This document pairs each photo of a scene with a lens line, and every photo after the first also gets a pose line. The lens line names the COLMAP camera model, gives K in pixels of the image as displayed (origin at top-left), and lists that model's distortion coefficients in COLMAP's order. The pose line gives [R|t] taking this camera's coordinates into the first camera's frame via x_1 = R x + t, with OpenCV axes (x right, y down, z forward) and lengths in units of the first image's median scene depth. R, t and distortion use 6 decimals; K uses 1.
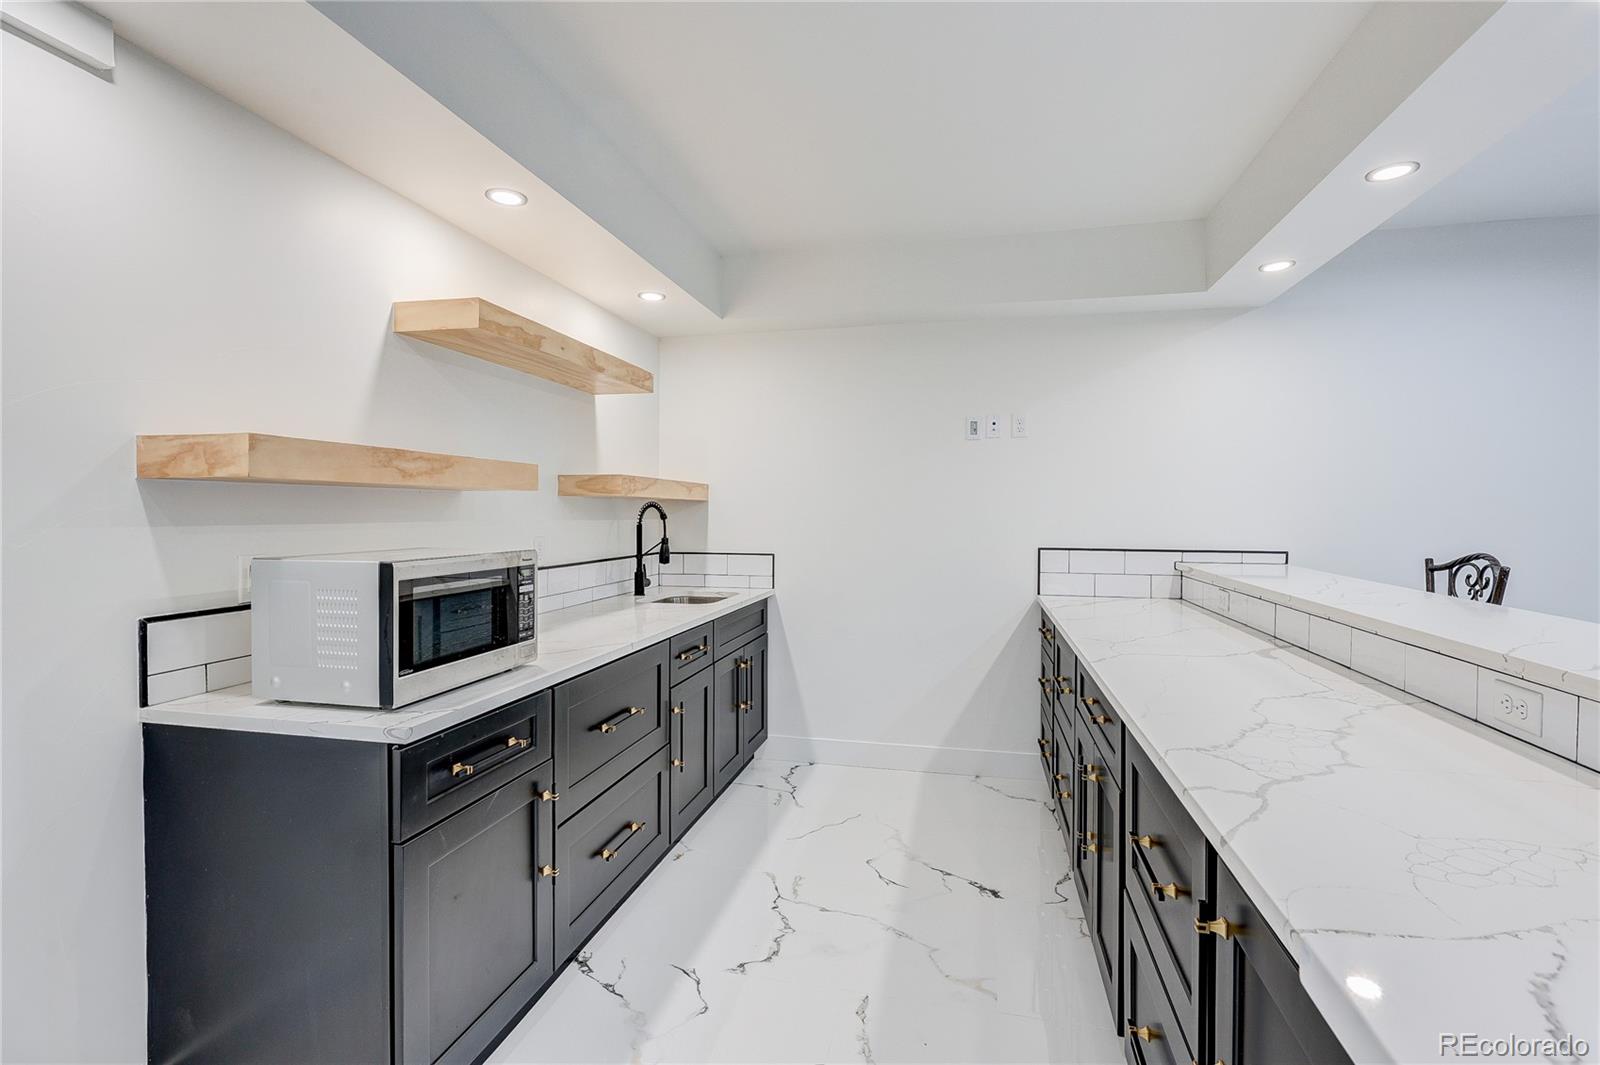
lens RADIAL K [[745.7, 0, 797.6], [0, 745.7, 520.6], [0, 0, 1]] dist [0.000926, 0.001726]
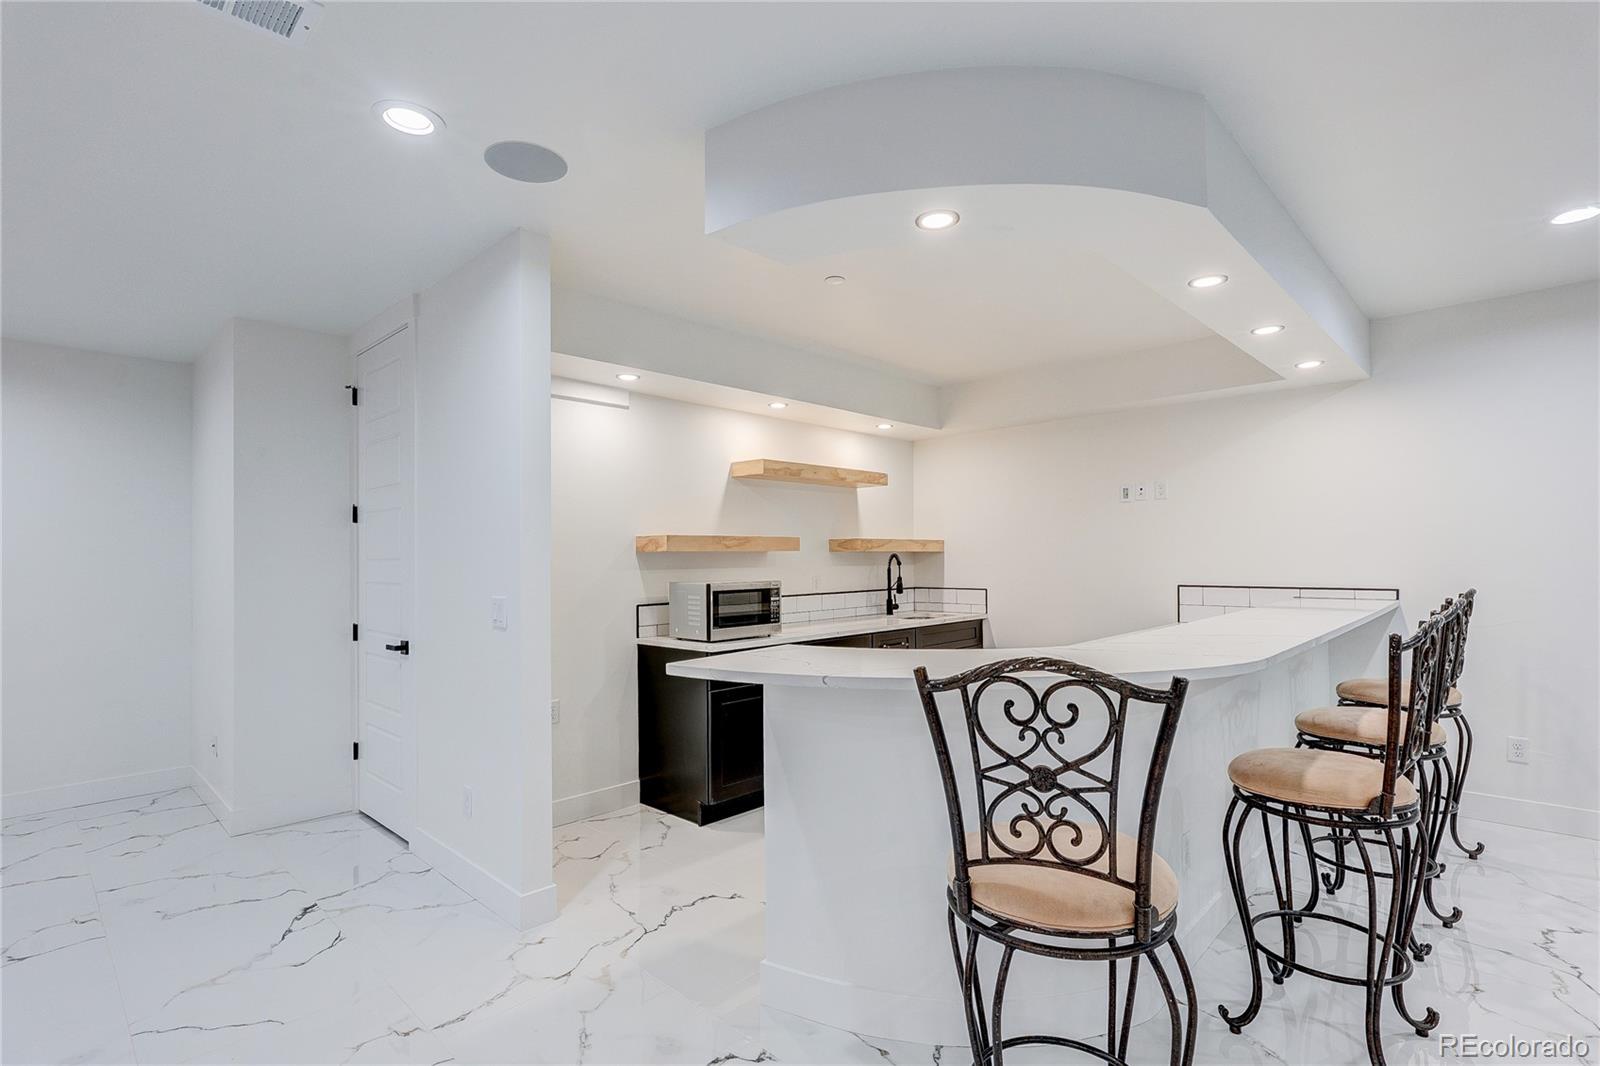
lens RADIAL K [[745.7, 0, 796.0], [0, 745.7, 544.3], [0, 0, 1]] dist [0.000926, 0.001726]
pose [[0.858405, -0.023248, -0.512446, 0.599720], [0.008659, 0.999487, -0.030839, 0.001033], [0.512900, 0.022035, 0.858165, -0.612554]]
